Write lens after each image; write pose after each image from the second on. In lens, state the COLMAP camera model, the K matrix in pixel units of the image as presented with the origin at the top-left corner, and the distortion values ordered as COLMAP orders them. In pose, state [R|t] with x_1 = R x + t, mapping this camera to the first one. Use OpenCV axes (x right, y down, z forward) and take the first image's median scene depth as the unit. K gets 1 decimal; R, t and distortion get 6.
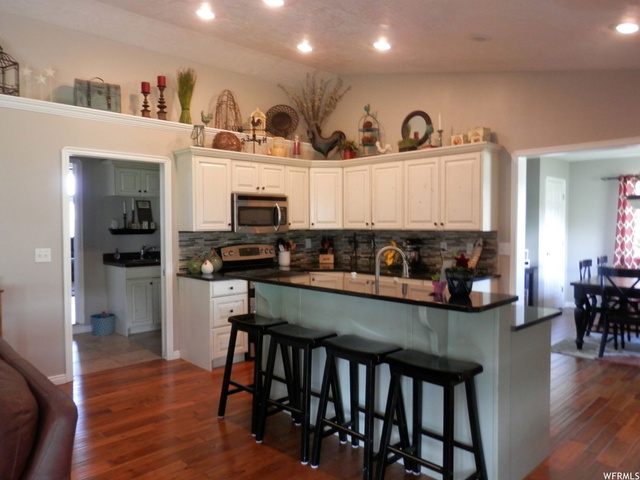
lens RADIAL K [[476.8, 0, 323.1], [0, 476.8, 241.1], [0, 0, 1]] dist [0.004949, 0.005693]
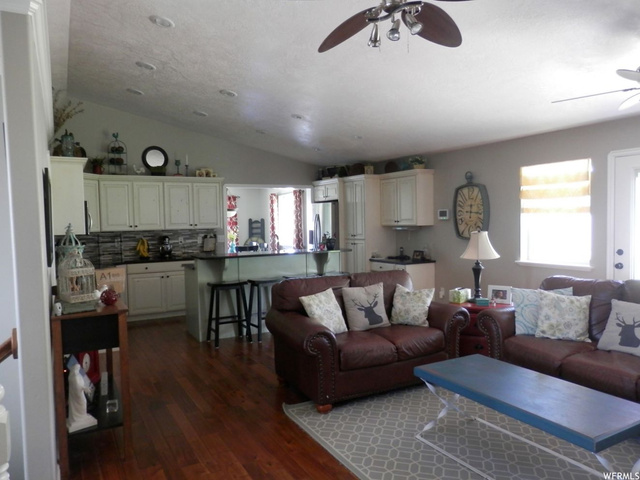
lens RADIAL K [[476.8, 0, 323.1], [0, 476.8, 241.1], [0, 0, 1]] dist [0.004949, 0.005693]
pose [[0.262152, -0.045111, 0.963972, -1.085343], [0.055998, 0.997935, 0.031472, -0.007833], [-0.963401, 0.045730, 0.264136, 0.157470]]
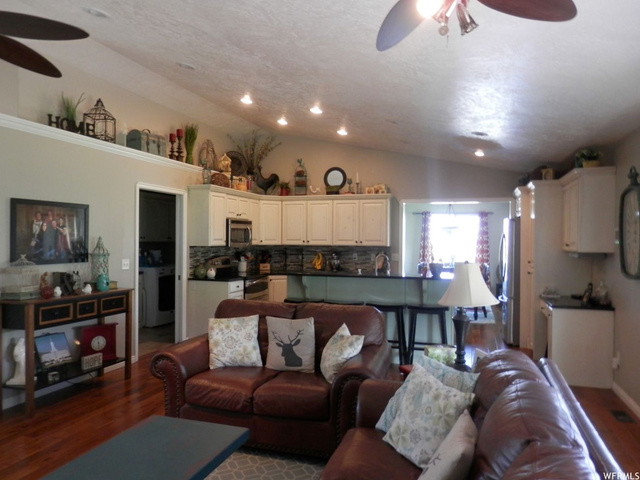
lens RADIAL K [[476.8, 0, 323.1], [0, 476.8, 241.1], [0, 0, 1]] dist [0.004949, 0.005693]
pose [[0.883144, 0.007116, 0.469049, -0.563600], [0.008386, 0.999486, -0.030954, 0.009012], [-0.469028, 0.031270, 0.882630, -0.323421]]
